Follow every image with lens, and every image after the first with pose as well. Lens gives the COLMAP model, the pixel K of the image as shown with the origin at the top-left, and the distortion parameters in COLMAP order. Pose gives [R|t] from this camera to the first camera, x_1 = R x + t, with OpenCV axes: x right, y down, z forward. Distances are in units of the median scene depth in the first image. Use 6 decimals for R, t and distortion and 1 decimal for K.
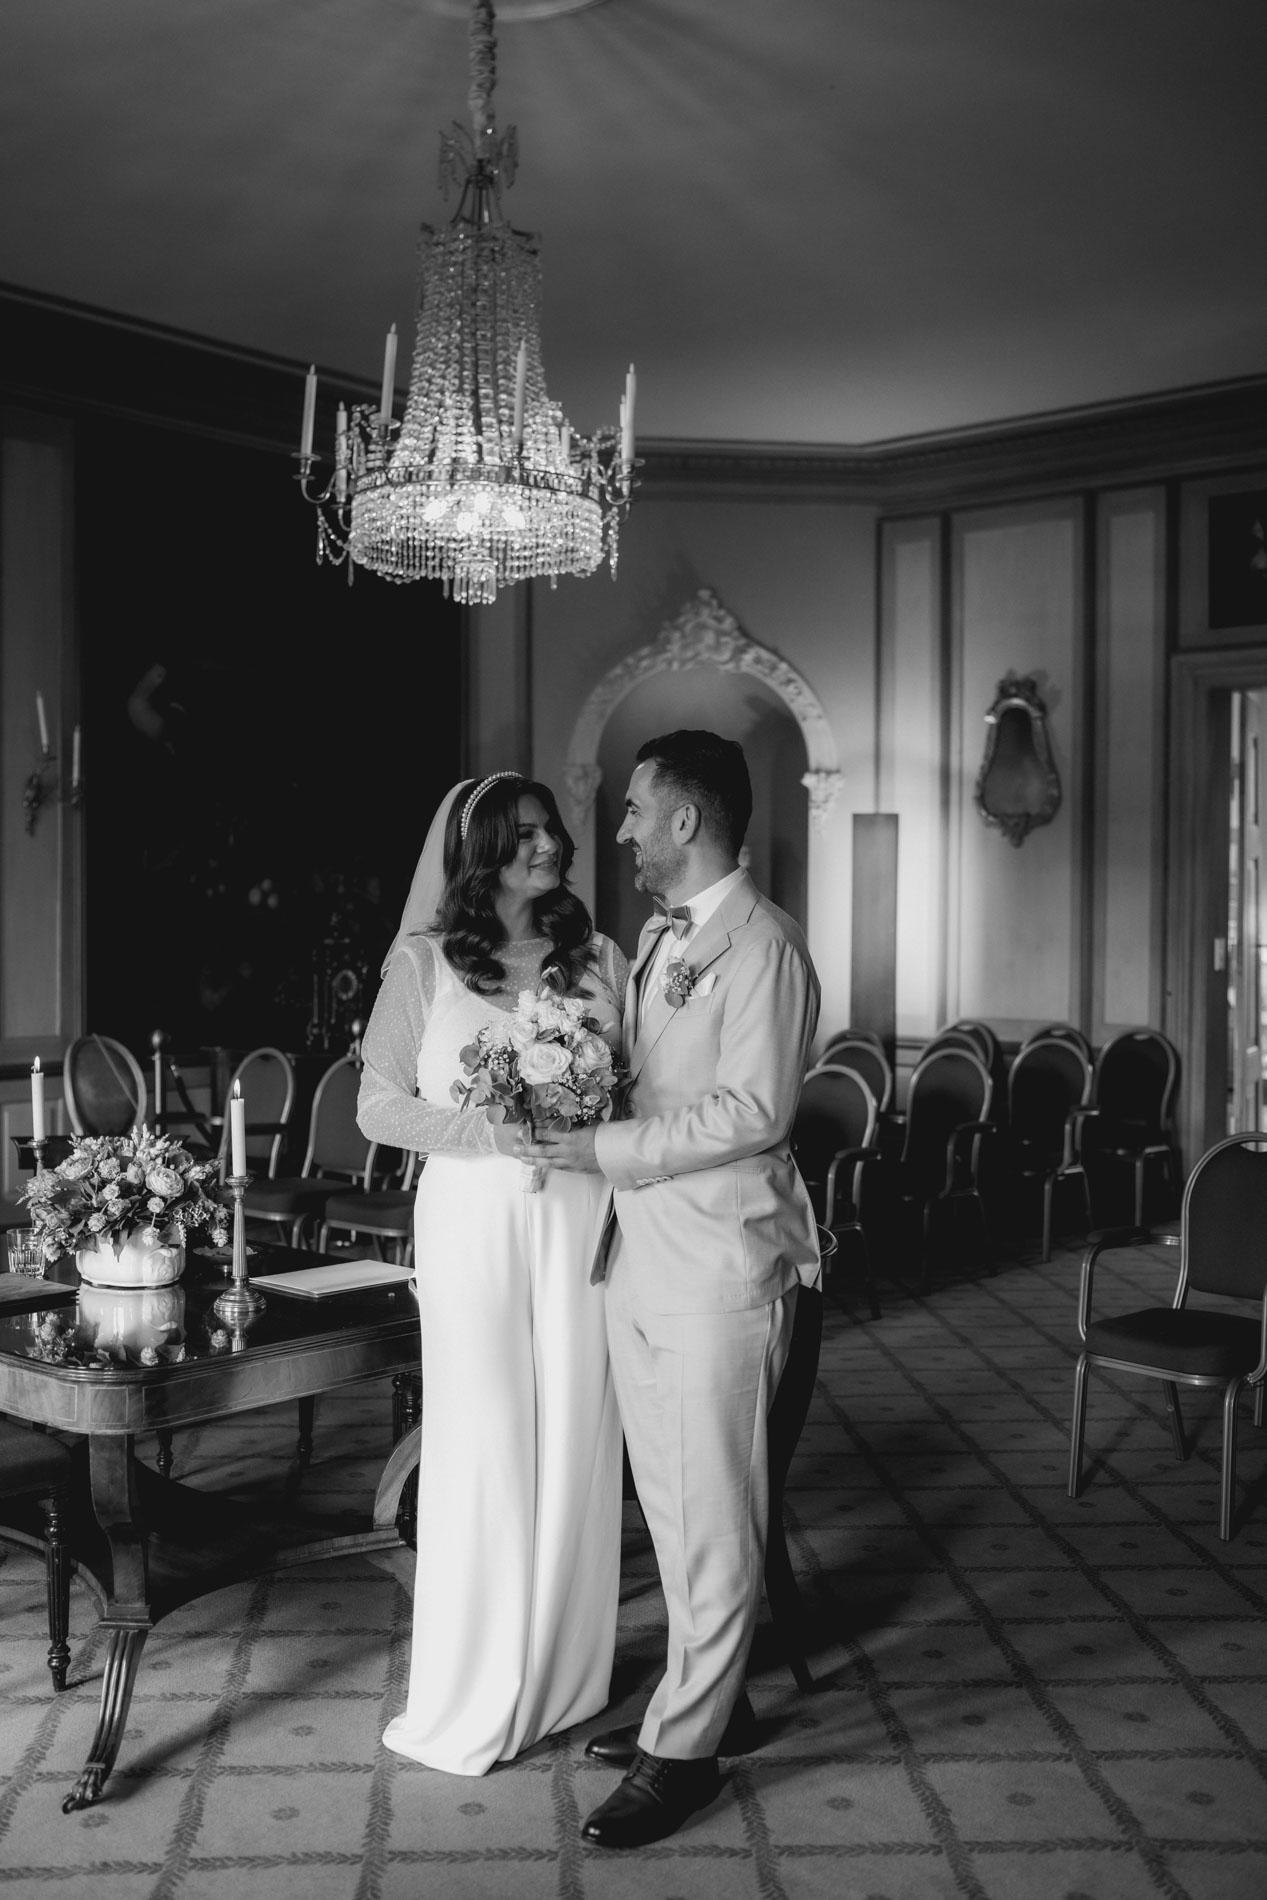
lens RADIAL K [[2011.2, 0, 640.7], [0, 2011.2, 909.9], [0, 0, 1]] dist [-0.014467, 0.000000]
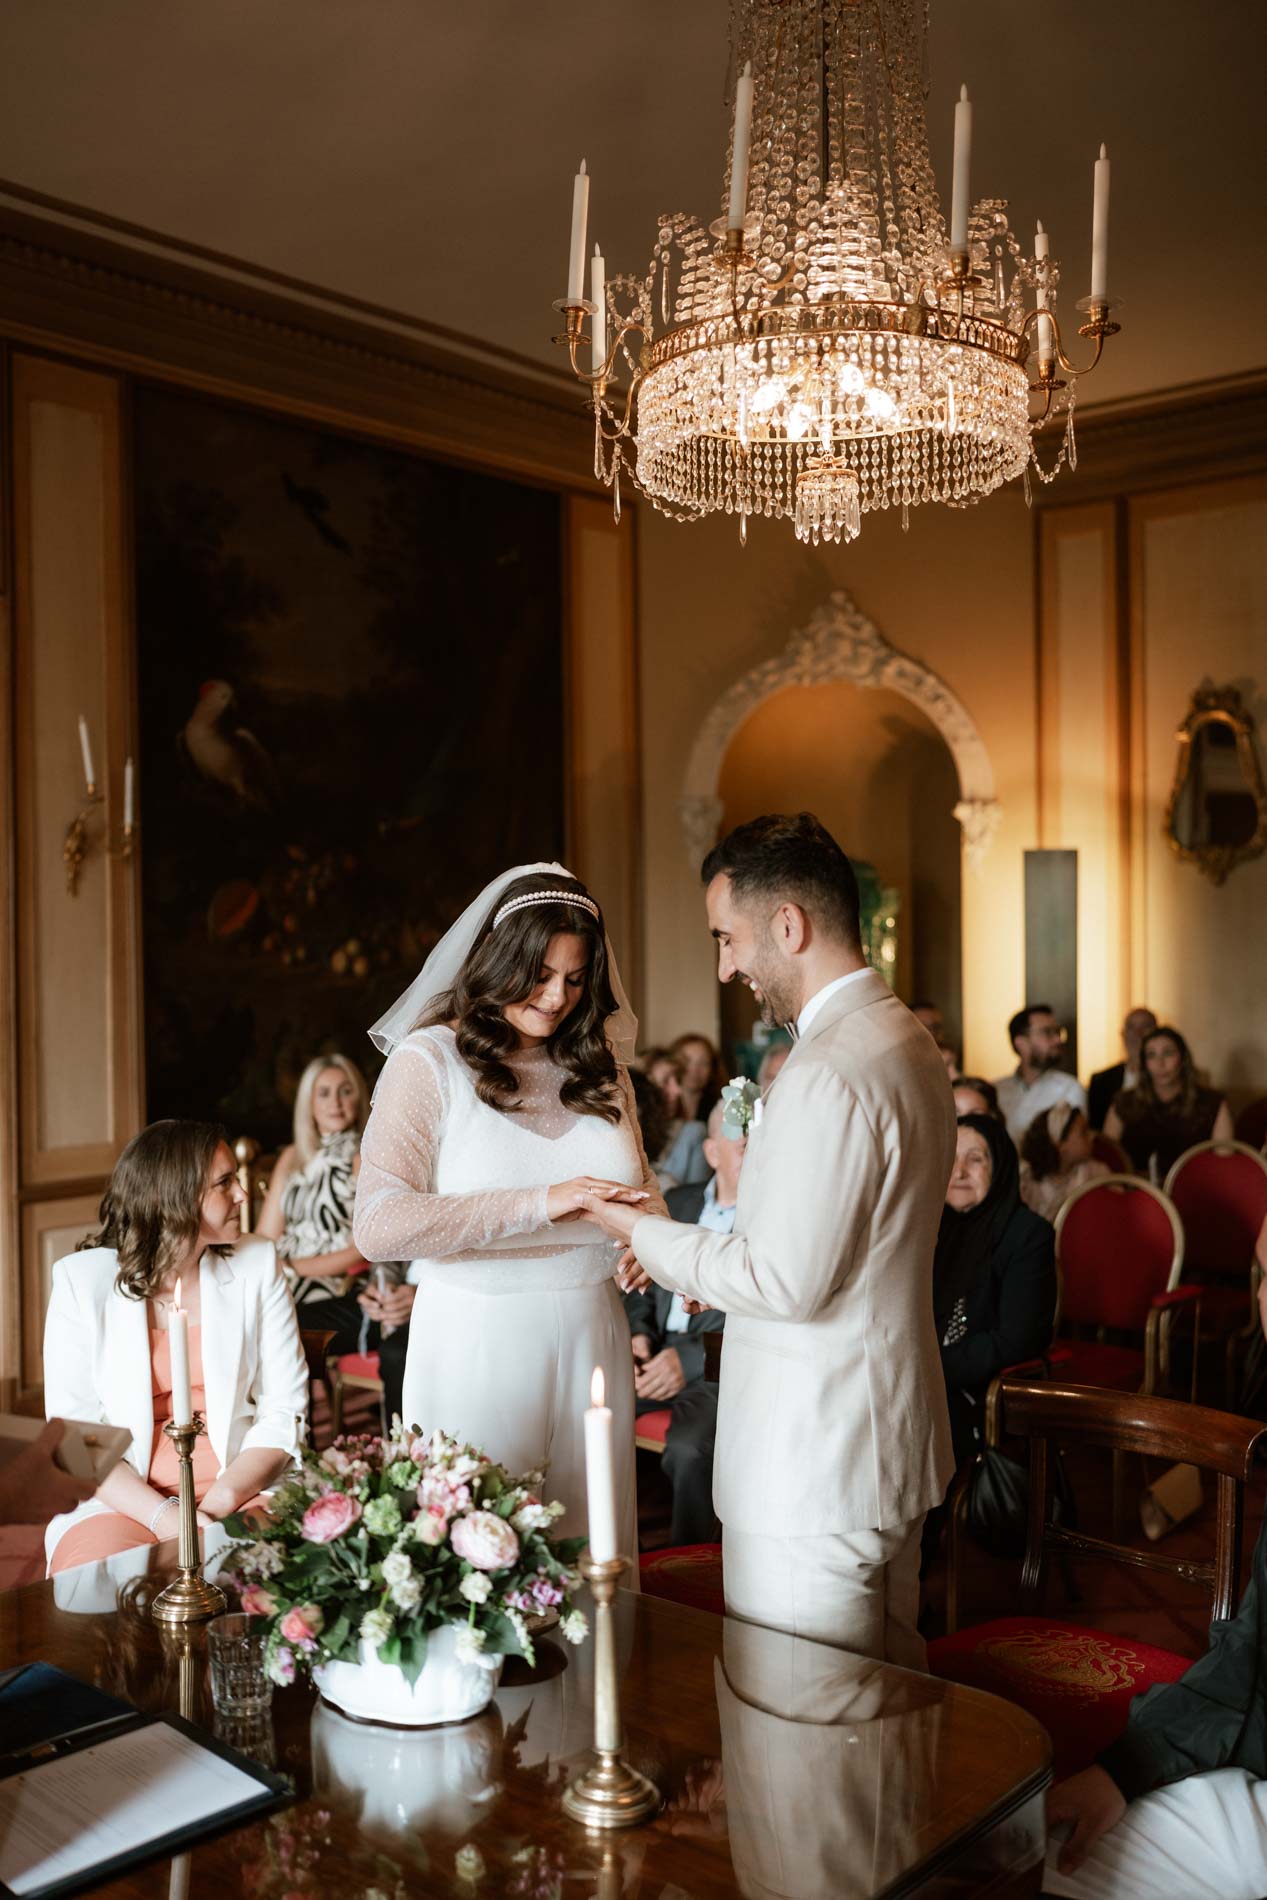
lens RADIAL K [[2011.2, 0, 650.5], [0, 2011.2, 934.6], [0, 0, 1]] dist [-0.014467, 0.000000]
pose [[0.999624, -0.016809, 0.021667, -0.087271], [0.016933, 0.999841, -0.005547, -0.012901], [-0.021571, 0.005912, 0.999750, 0.190853]]
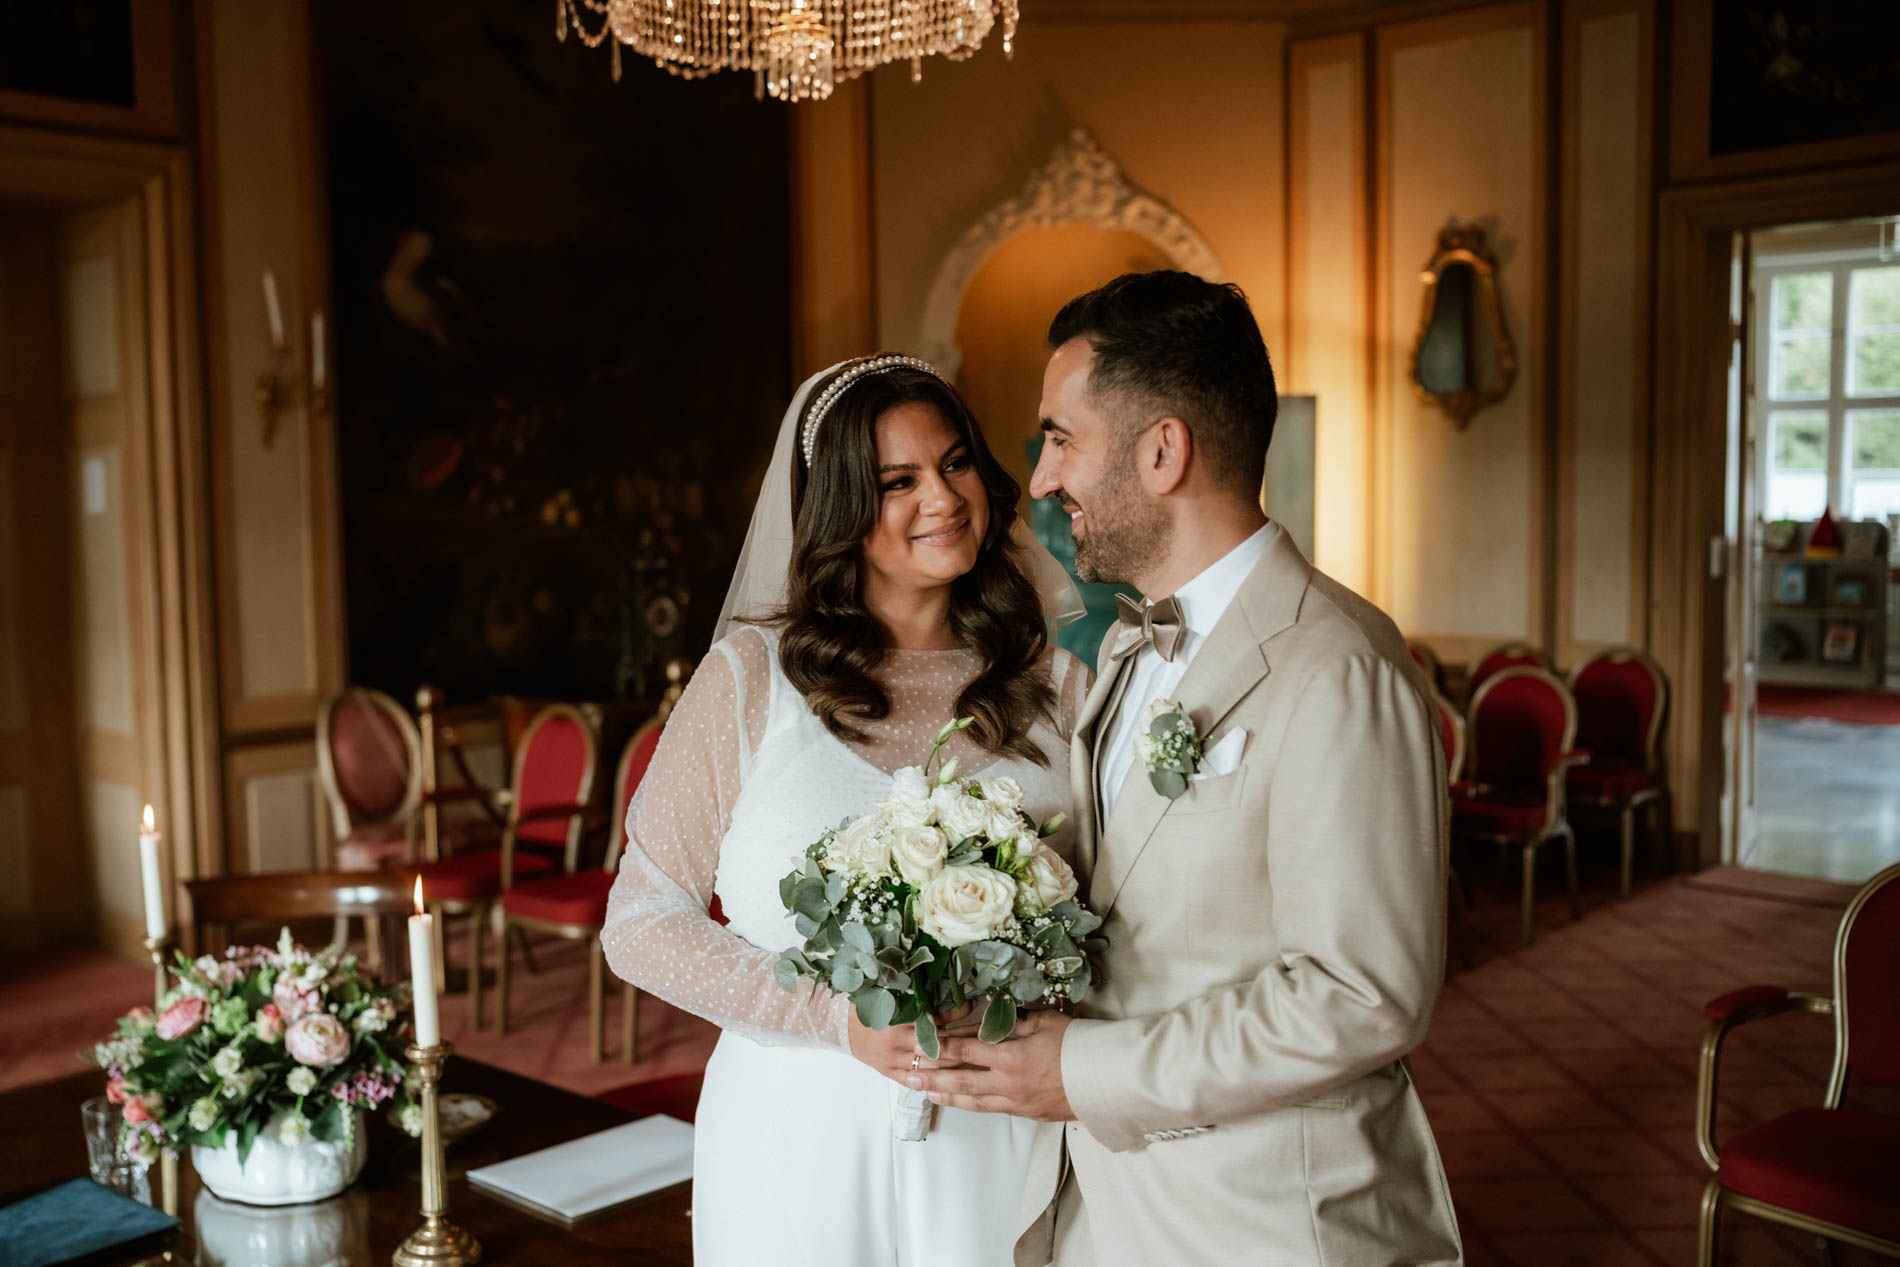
lens RADIAL K [[2011.2, 0, 916.8], [0, 2011.2, 613.6], [0, 0, 1]] dist [-0.014467, 0.000000]
pose [[0.999238, -0.020495, -0.033229, -0.013791], [0.022440, 0.997990, 0.059261, -0.011358], [0.031948, -0.059962, 0.997689, 0.175959]]
